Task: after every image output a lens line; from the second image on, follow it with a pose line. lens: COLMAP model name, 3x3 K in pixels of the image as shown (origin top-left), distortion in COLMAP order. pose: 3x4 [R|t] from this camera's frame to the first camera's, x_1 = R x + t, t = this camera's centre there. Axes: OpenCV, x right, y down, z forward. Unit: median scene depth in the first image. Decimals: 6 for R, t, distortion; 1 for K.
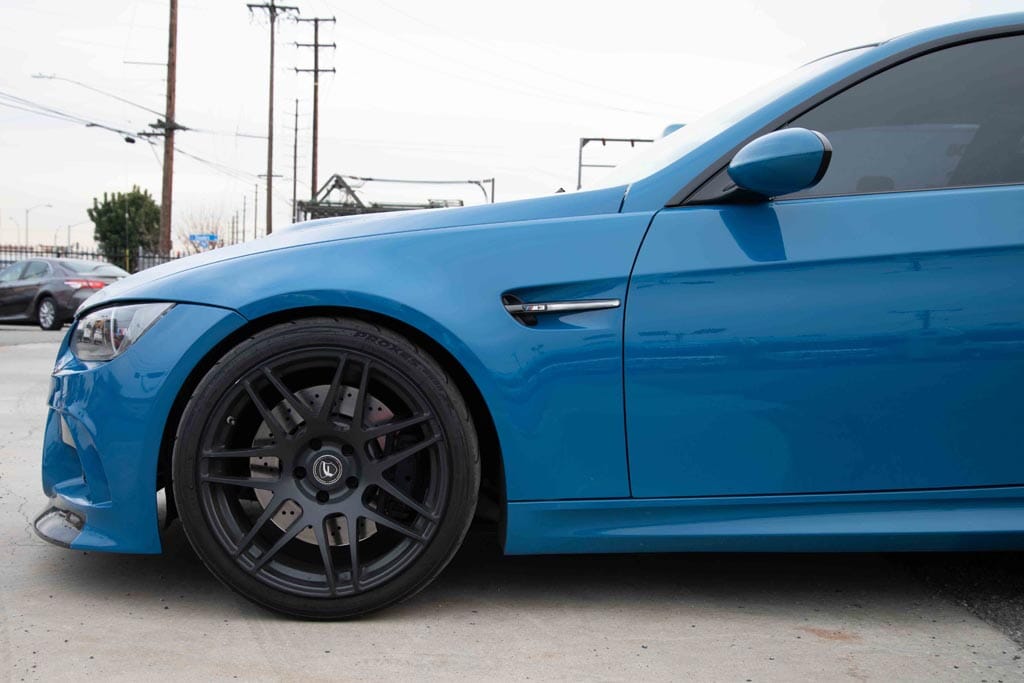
lens RADIAL K [[1040.4, 0, 465.9], [0, 1040.4, 371.7], [0, 0, 1]] dist [0.062243, 0.000000]
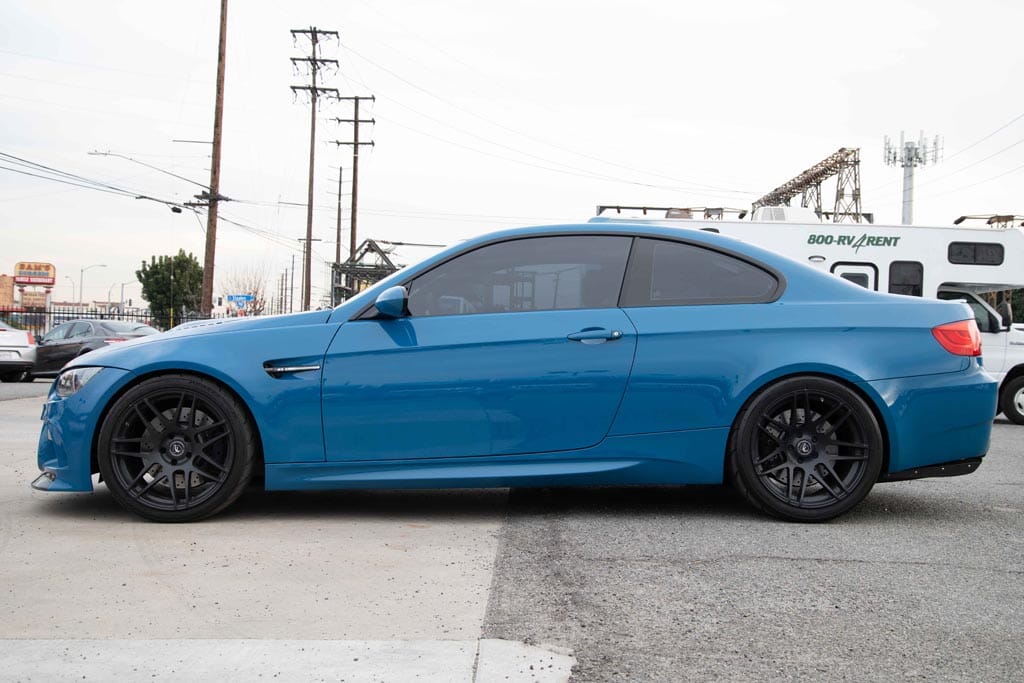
lens RADIAL K [[982.3, 0, 510.1], [0, 982.3, 339.3], [0, 0, 1]] dist [0.074735, 0.000000]
pose [[0.999889, 0.001804, 0.014766, 0.462917], [-0.000562, 0.996491, -0.083699, 0.040165], [-0.014865, 0.083682, 0.996382, -0.907955]]
